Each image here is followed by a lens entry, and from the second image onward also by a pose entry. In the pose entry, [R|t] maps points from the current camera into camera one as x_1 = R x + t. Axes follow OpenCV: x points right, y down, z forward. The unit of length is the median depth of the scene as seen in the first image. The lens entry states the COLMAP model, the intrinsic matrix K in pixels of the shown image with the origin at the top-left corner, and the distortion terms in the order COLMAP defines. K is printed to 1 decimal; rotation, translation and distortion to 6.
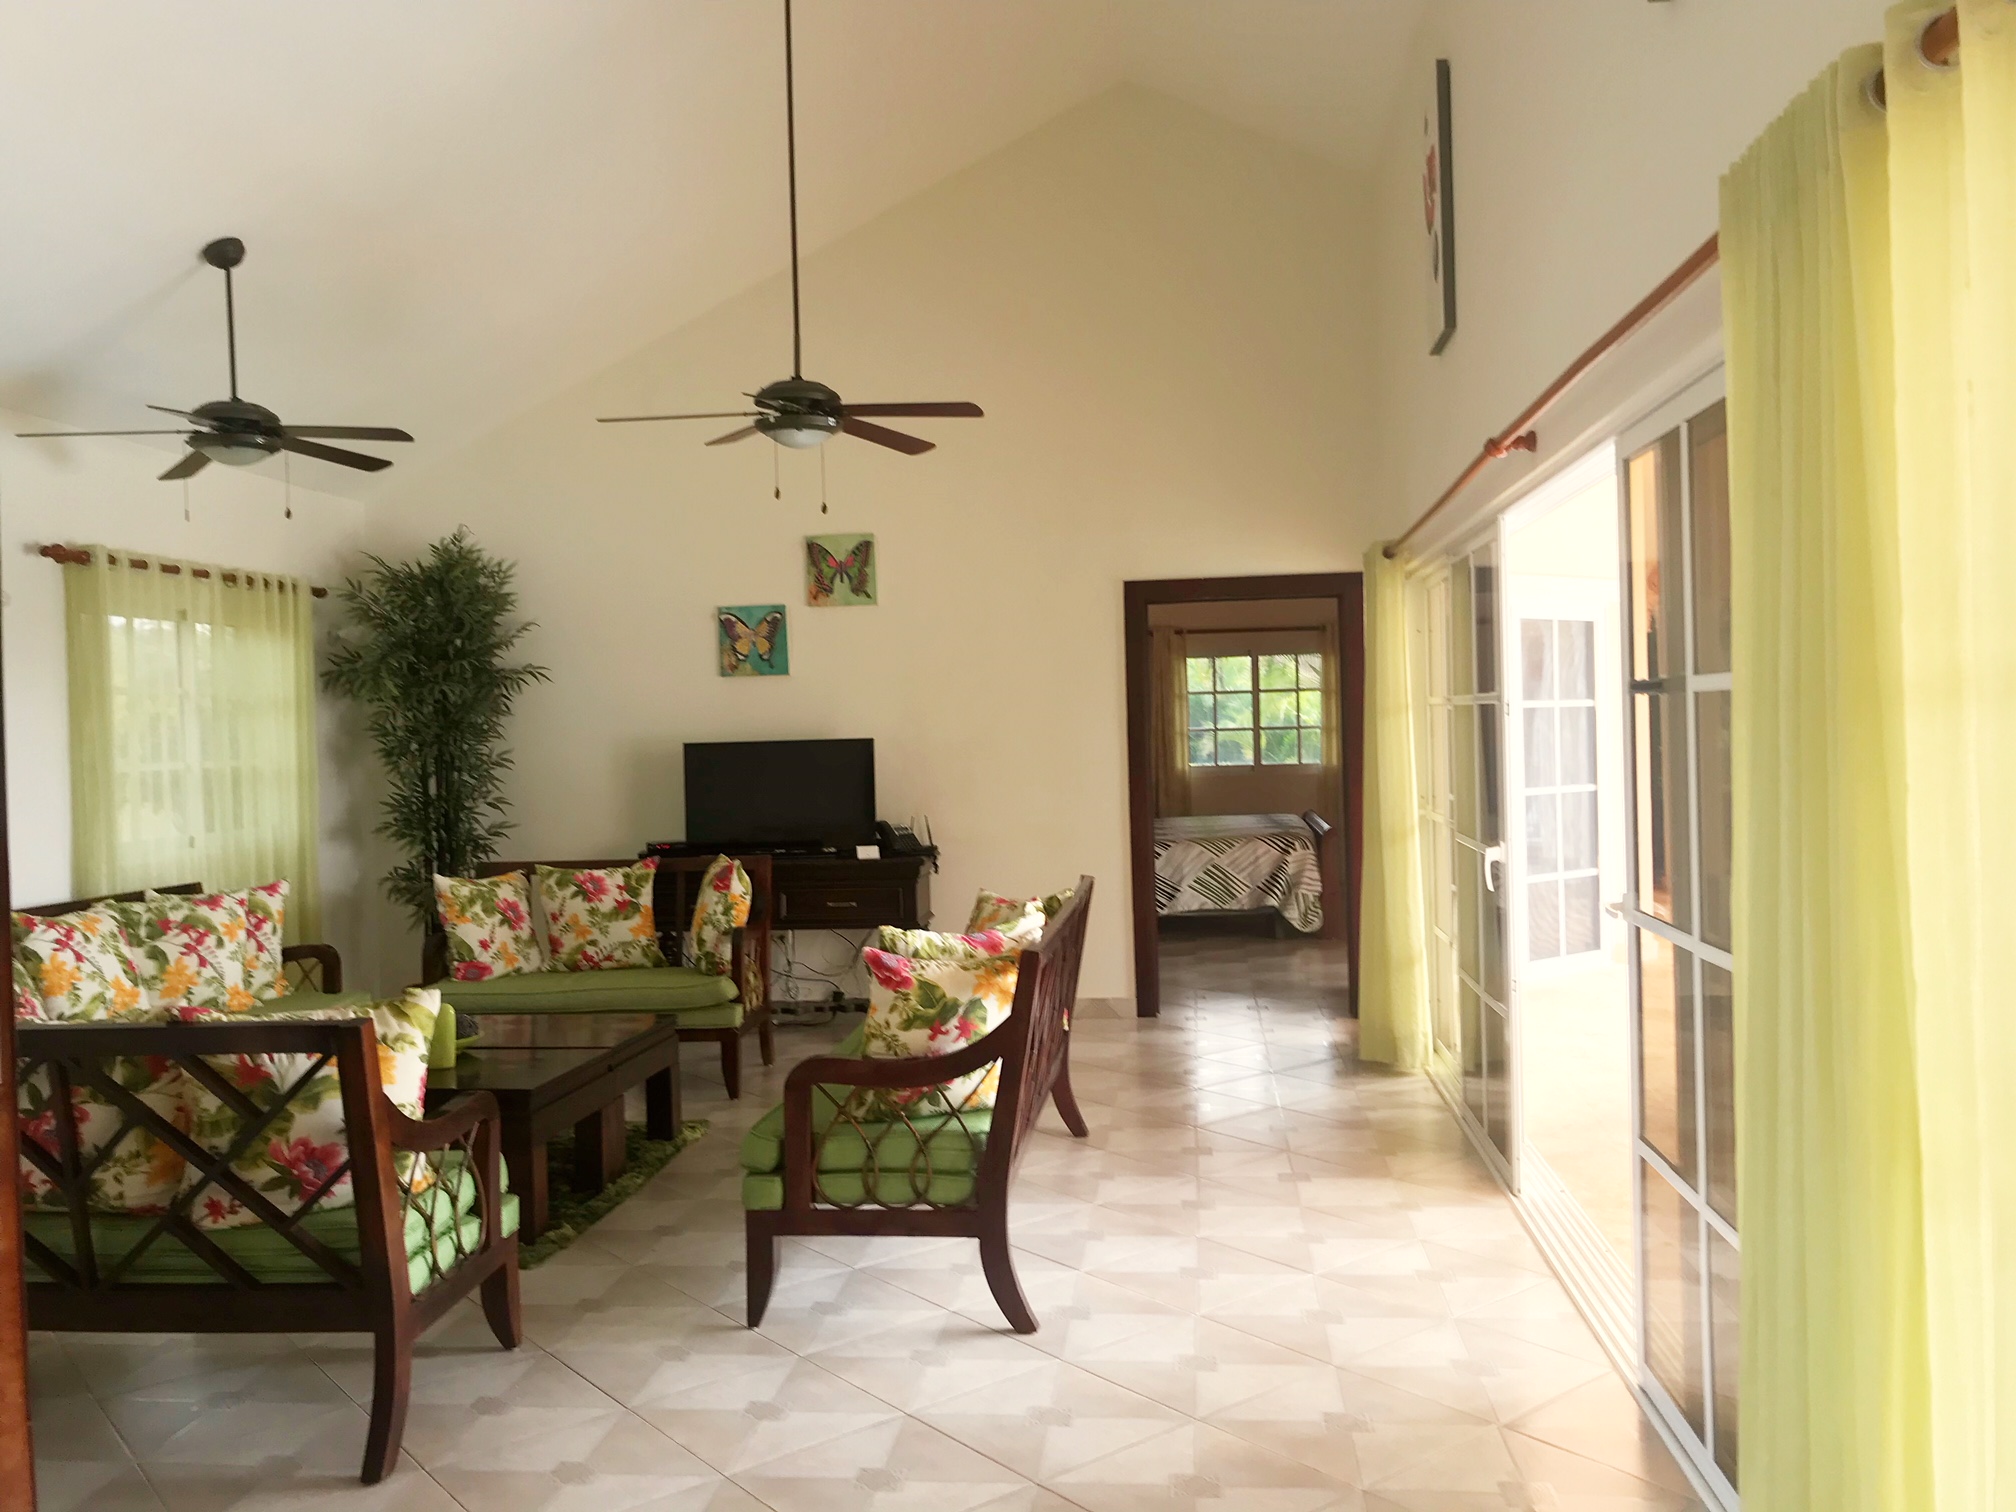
lens RADIAL K [[1658.5, 0, 1008.0], [0, 1658.5, 756.0], [0, 0, 1]] dist [-0.003367, -0.000620]
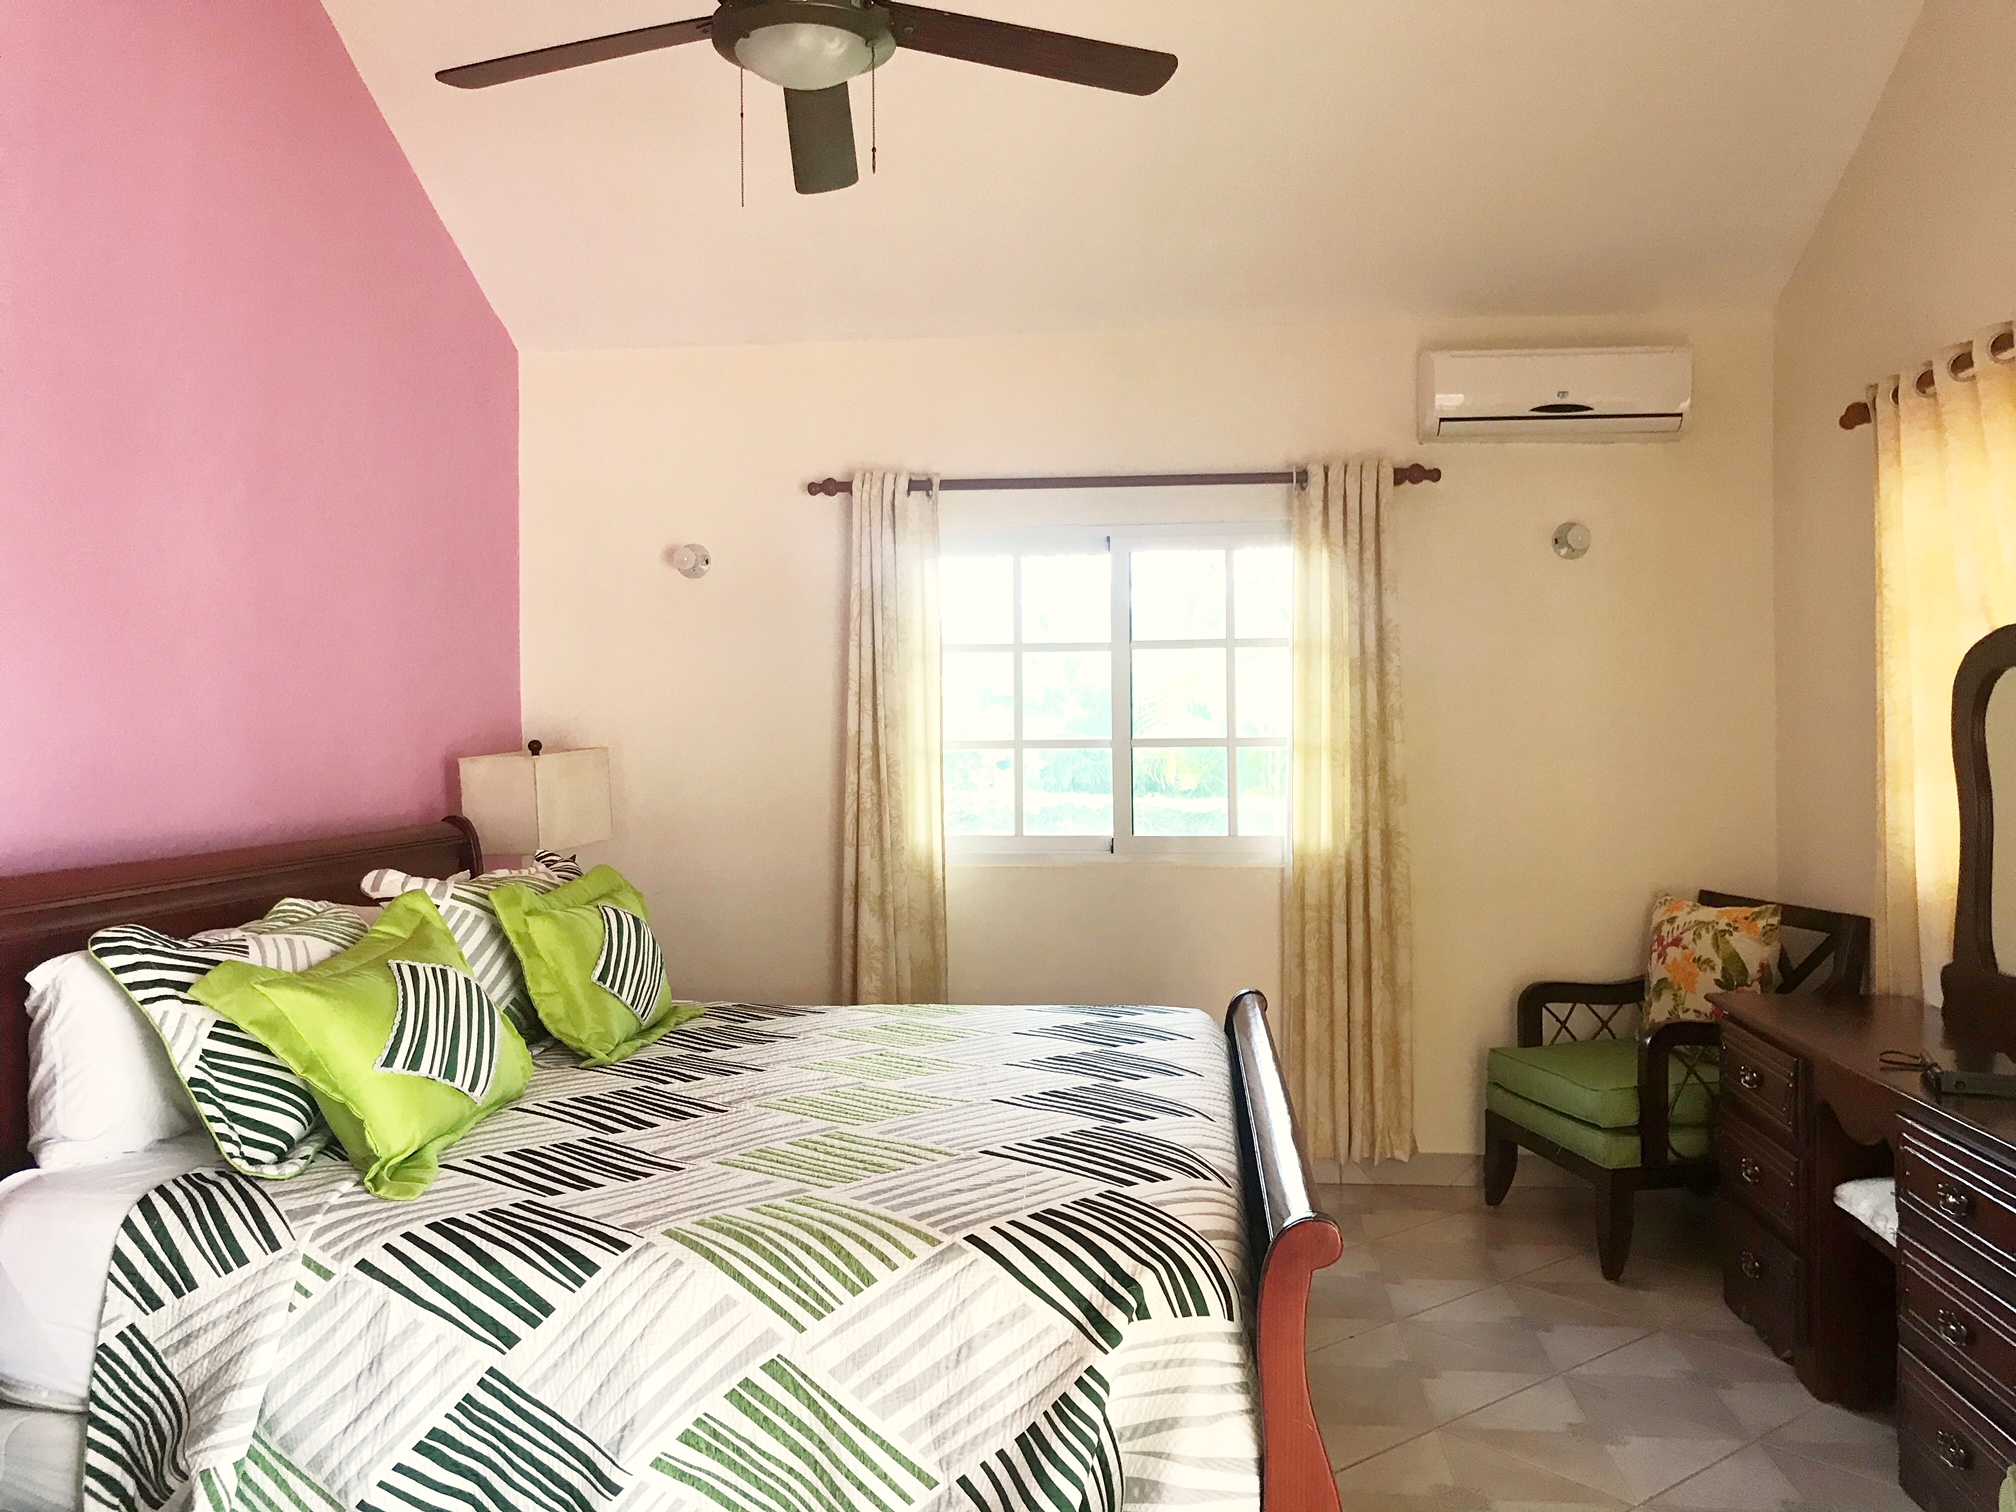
lens RADIAL K [[1658.5, 0, 1008.0], [0, 1658.5, 756.0], [0, 0, 1]] dist [-0.003367, -0.000620]
pose [[0.999781, 0.016327, 0.013117, 0.150265], [-0.016212, 0.999830, -0.008836, -0.012344], [-0.013259, 0.008621, 0.999875, 0.783057]]
